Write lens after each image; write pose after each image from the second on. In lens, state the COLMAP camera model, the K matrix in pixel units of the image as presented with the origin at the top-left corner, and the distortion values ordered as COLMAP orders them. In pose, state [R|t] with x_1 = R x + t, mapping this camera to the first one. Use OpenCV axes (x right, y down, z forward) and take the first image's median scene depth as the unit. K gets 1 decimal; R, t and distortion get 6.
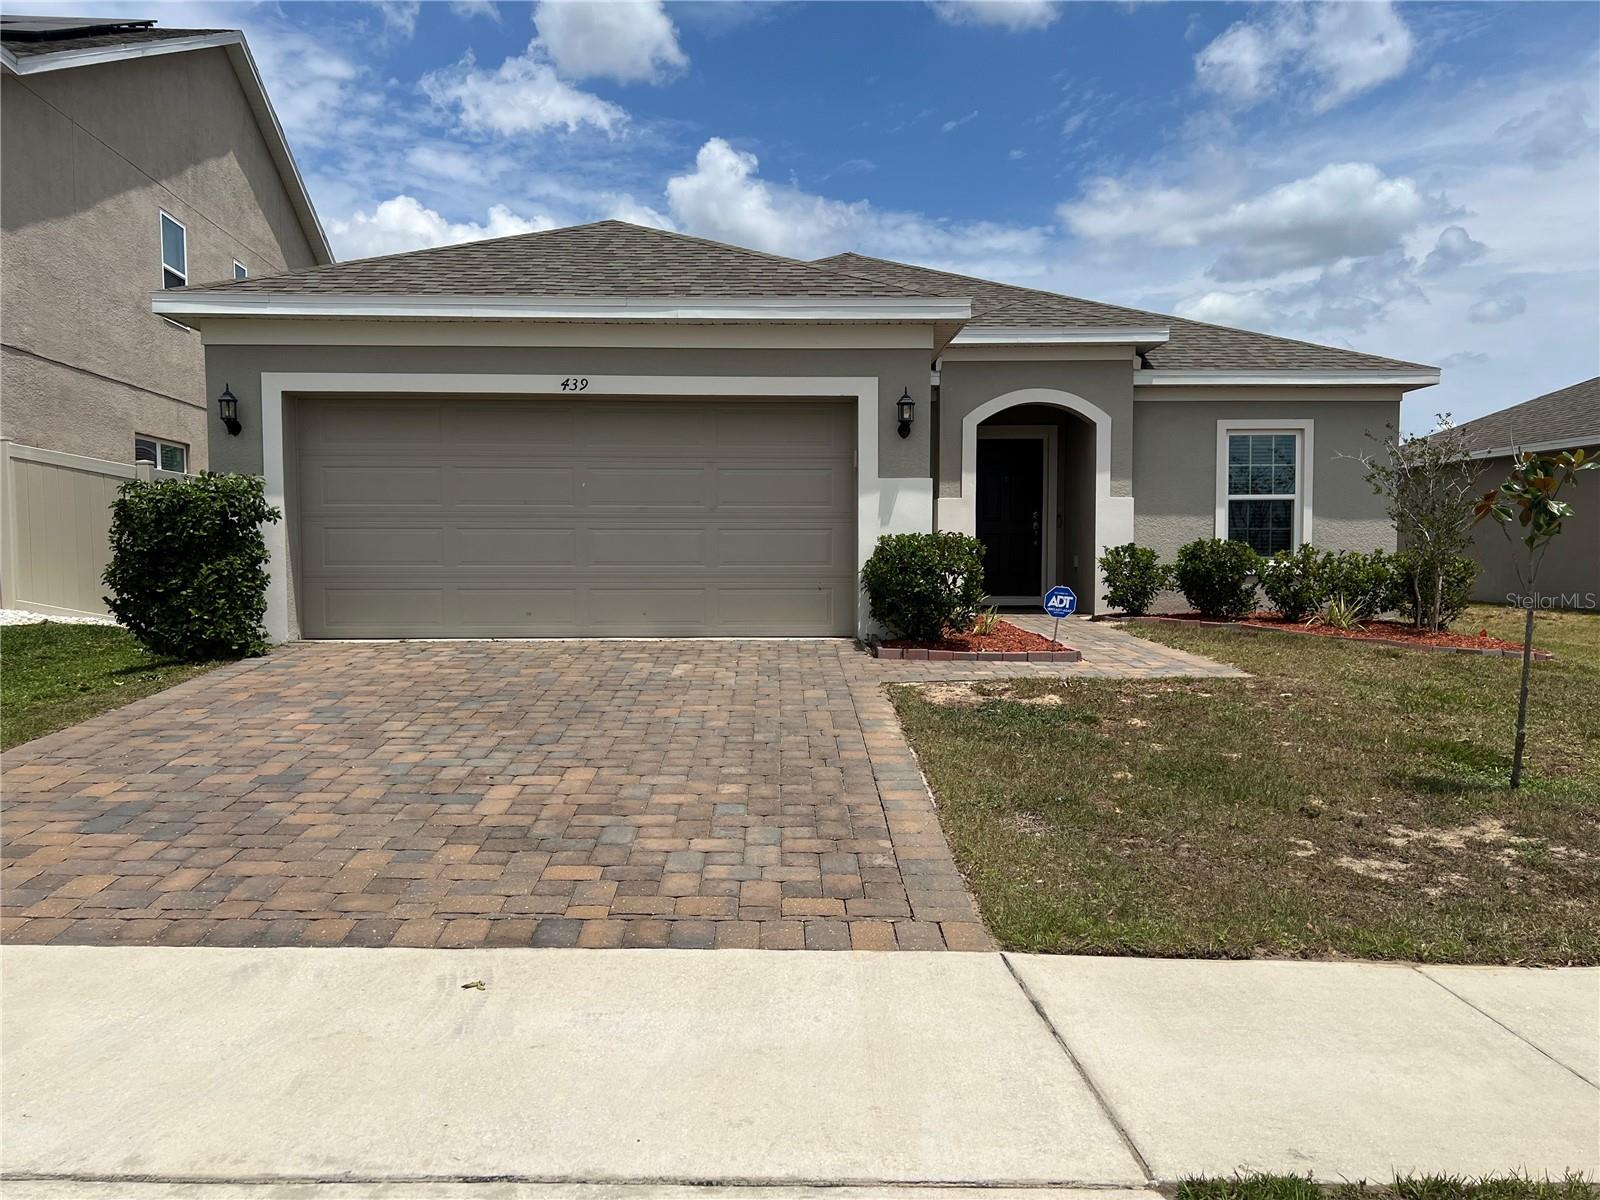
lens RADIAL K [[1186.2, 0, 800.0], [0, 1186.2, 600.0], [0, 0, 1]] dist [0.004537, 0.001224]
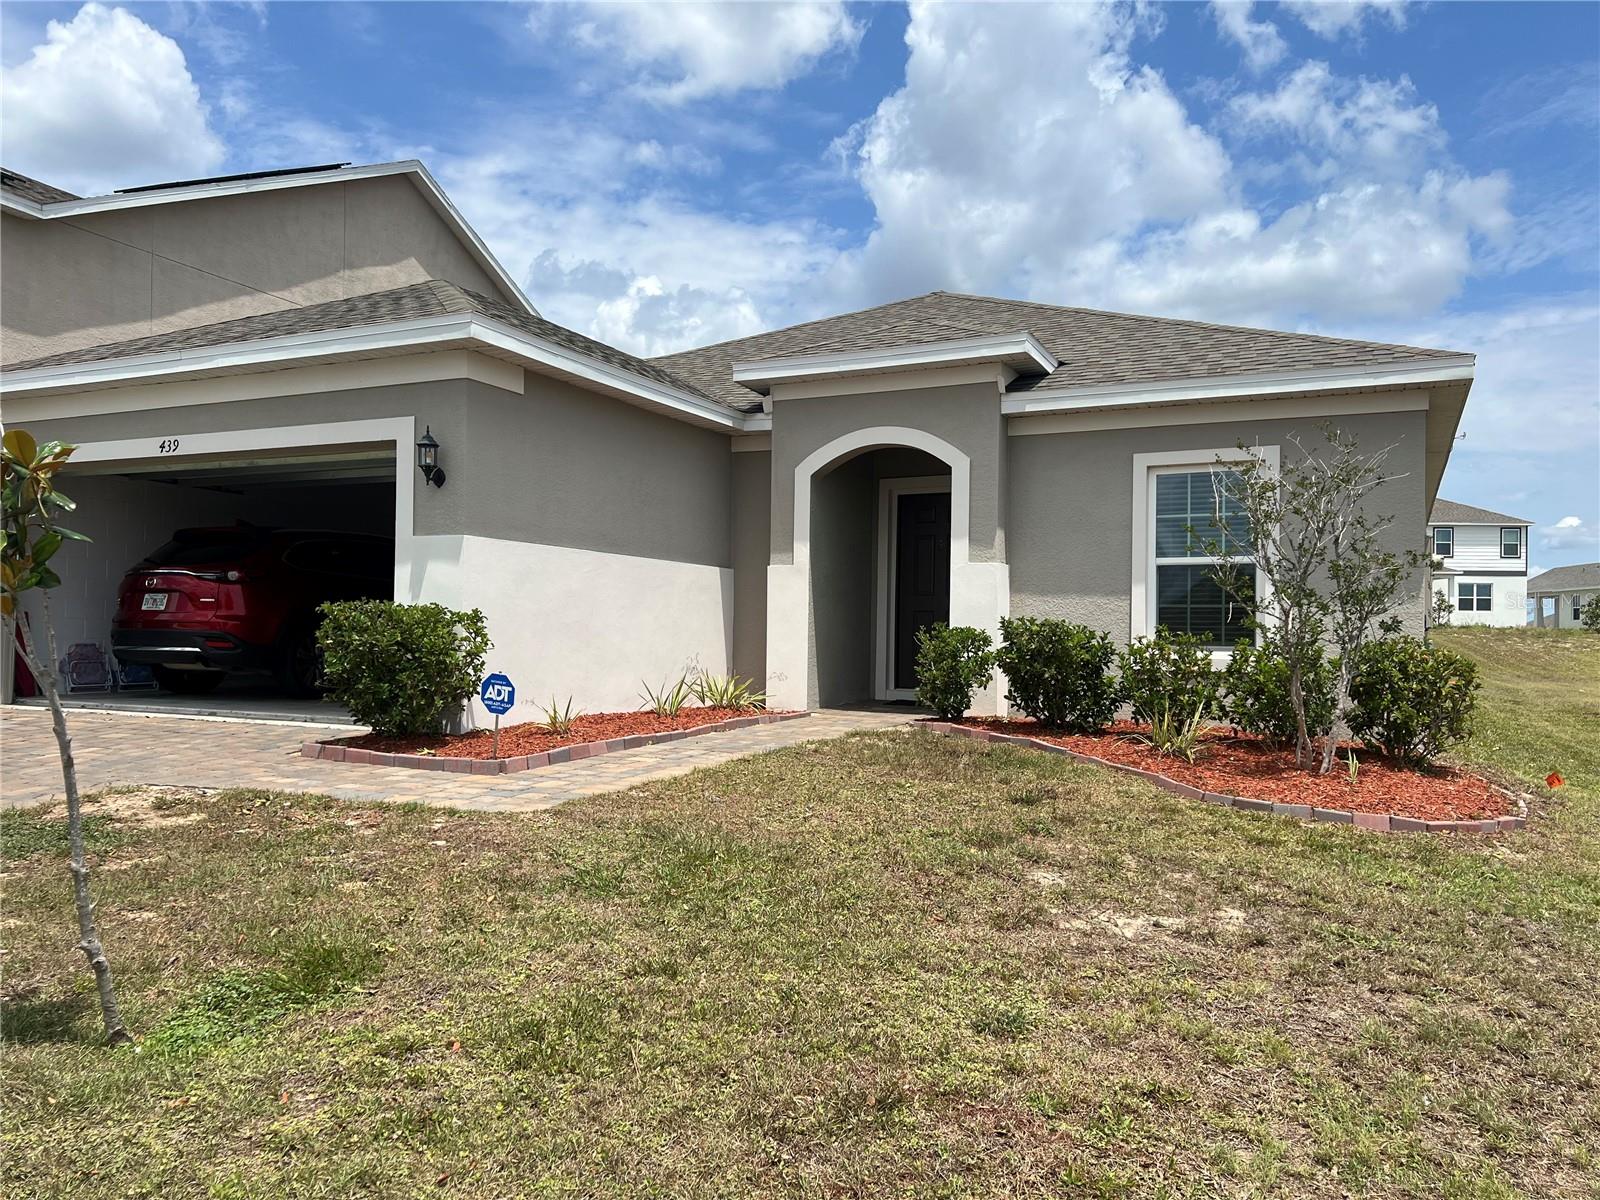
lens RADIAL K [[1197.5, 0, 800.0], [0, 1197.5, 600.0], [0, 0, 1]] dist [0.081163, -0.101760]
pose [[0.902244, -0.005301, -0.431194, 0.491805], [-0.029768, 0.996774, -0.074541, -0.004235], [0.430198, 0.080090, 0.899175, 0.273104]]
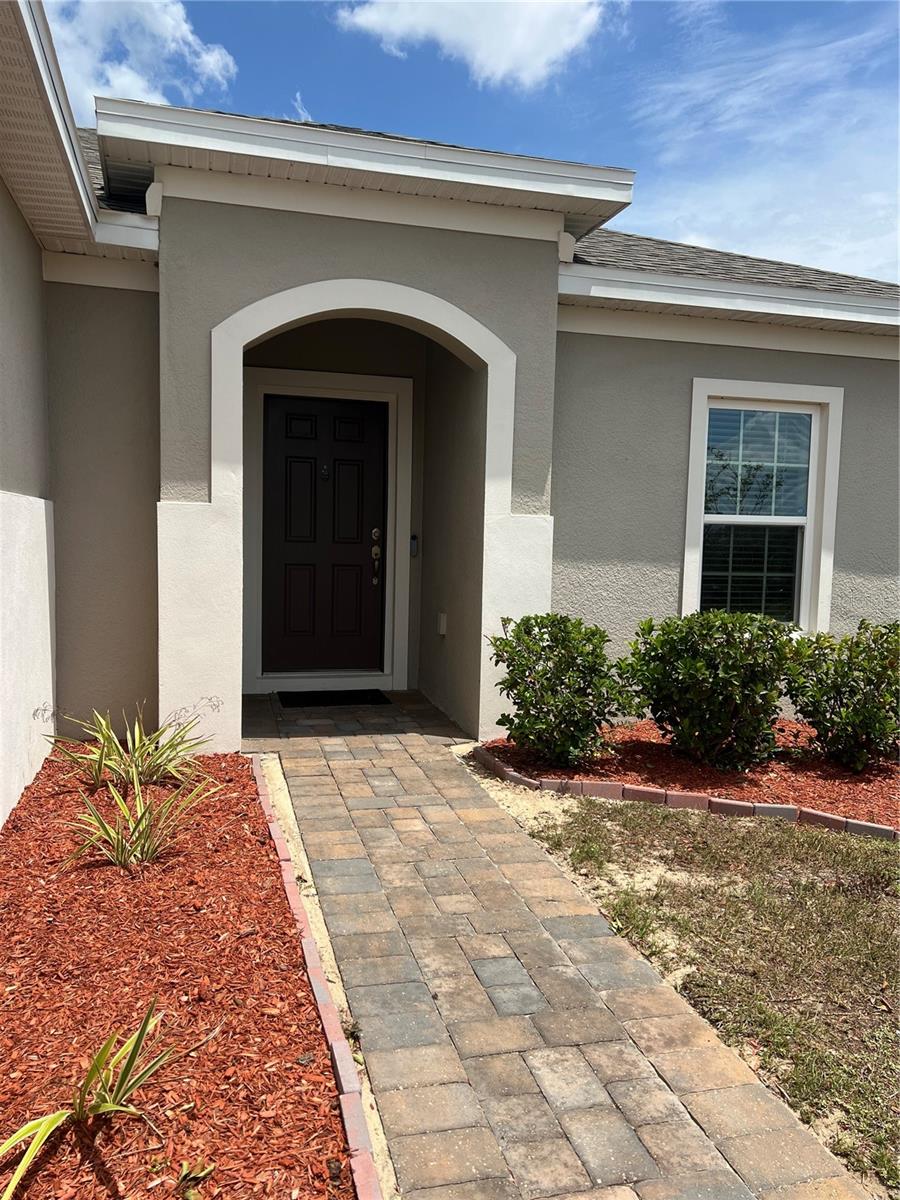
lens RADIAL K [[898.1, 0, 450.0], [0, 898.1, 600.0], [0, 0, 1]] dist [0.081163, -0.101760]
pose [[0.961234, -0.003723, 0.275707, 0.129791], [-0.008770, 0.998990, 0.044066, -0.068052], [-0.275593, -0.044776, 0.960231, 0.636726]]
